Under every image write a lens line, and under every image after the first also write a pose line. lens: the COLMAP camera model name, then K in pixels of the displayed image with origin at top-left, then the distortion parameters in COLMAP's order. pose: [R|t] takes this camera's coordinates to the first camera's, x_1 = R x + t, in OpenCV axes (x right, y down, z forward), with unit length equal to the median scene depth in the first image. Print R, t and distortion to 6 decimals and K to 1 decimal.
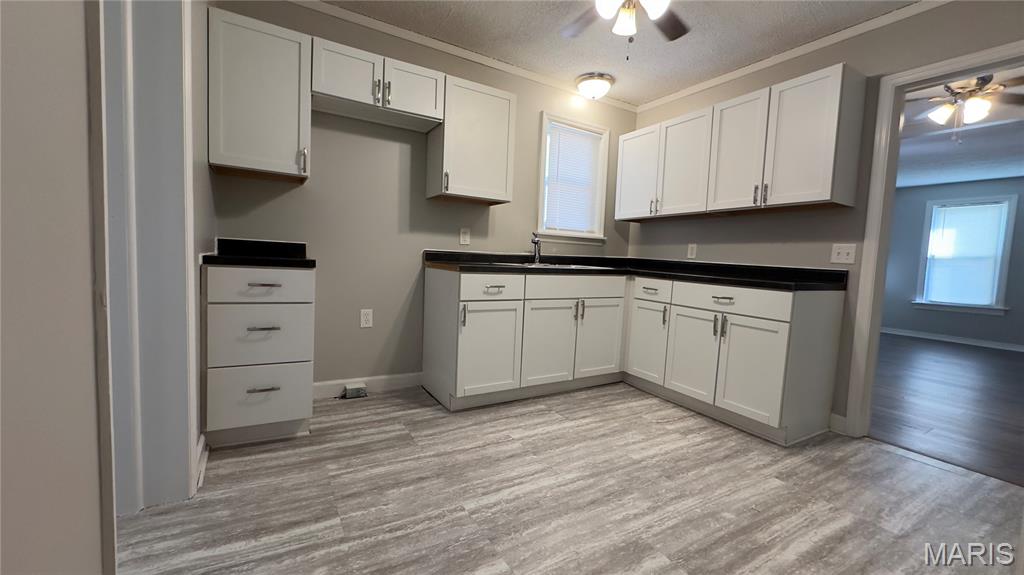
lens RADIAL K [[406.8, 0, 511.1], [0, 406.8, 288.5], [0, 0, 1]] dist [-0.002243, 0.000226]
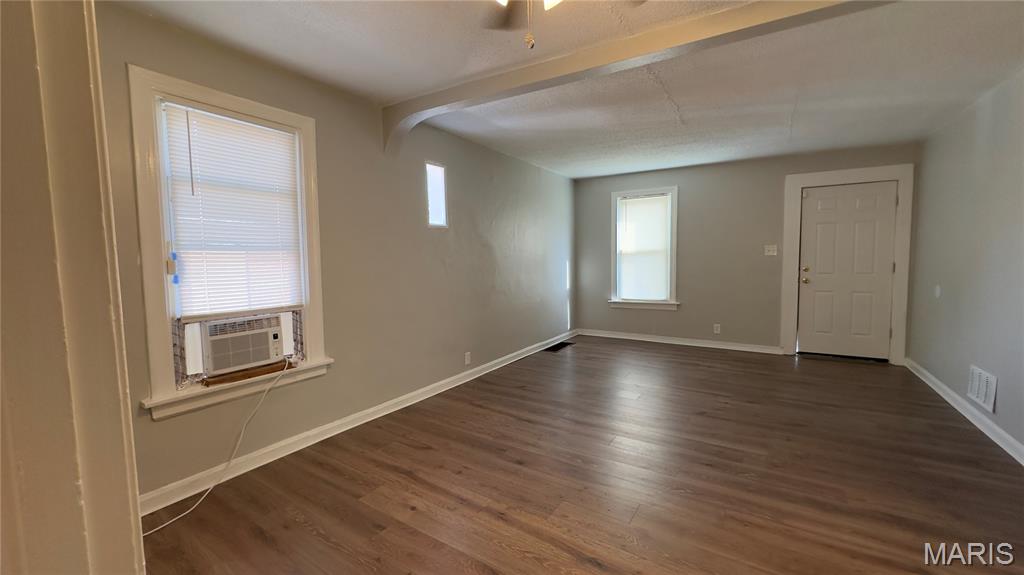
lens RADIAL K [[406.8, 0, 519.5], [0, 406.8, 287.9], [0, 0, 1]] dist [-0.002243, 0.000226]
pose [[0.886842, -0.090027, 0.453219, 1.080529], [0.085209, 0.995878, 0.031088, -0.121072], [-0.454149, 0.011048, 0.890857, 0.733896]]
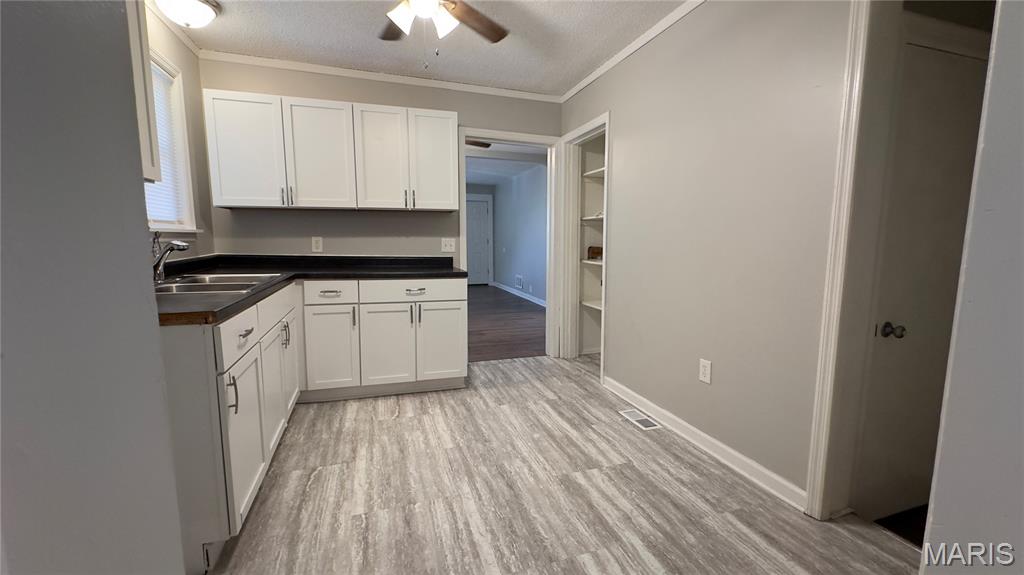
lens RADIAL K [[406.8, 0, 512.6], [0, 406.8, 289.4], [0, 0, 1]] dist [-0.002243, 0.000226]
pose [[0.216431, -0.164605, 0.962321, -0.535264], [0.077915, 0.985452, 0.151038, -0.131130], [-0.973184, 0.042290, 0.226108, 0.462307]]
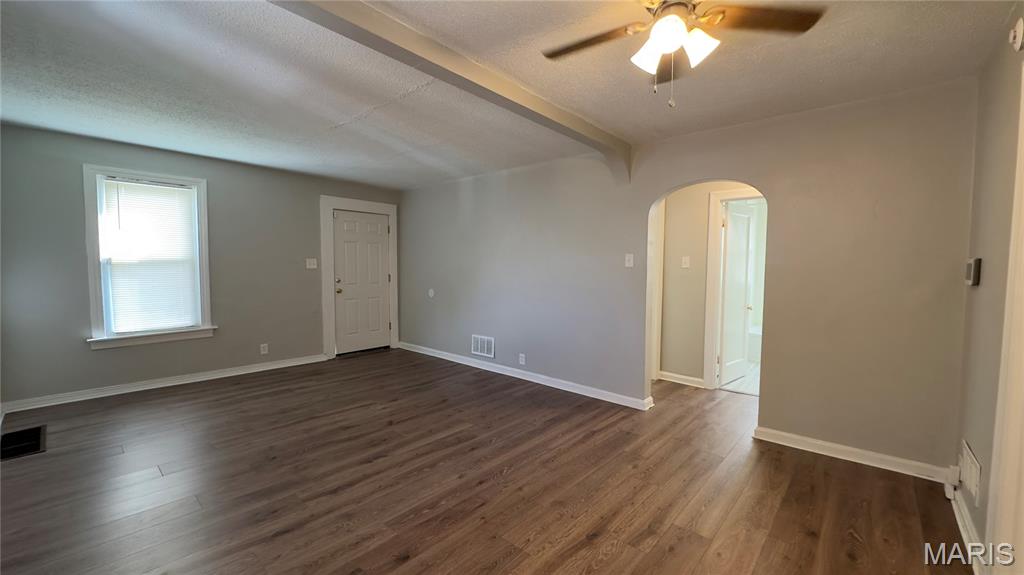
lens RADIAL K [[406.8, 0, 506.7], [0, 406.8, 285.4], [0, 0, 1]] dist [-0.002243, 0.000226]
pose [[-0.290836, -0.093051, 0.952237, 0.791562], [0.050345, 0.992392, 0.112352, -0.216978], [-0.955448, 0.080616, -0.283938, 1.659368]]
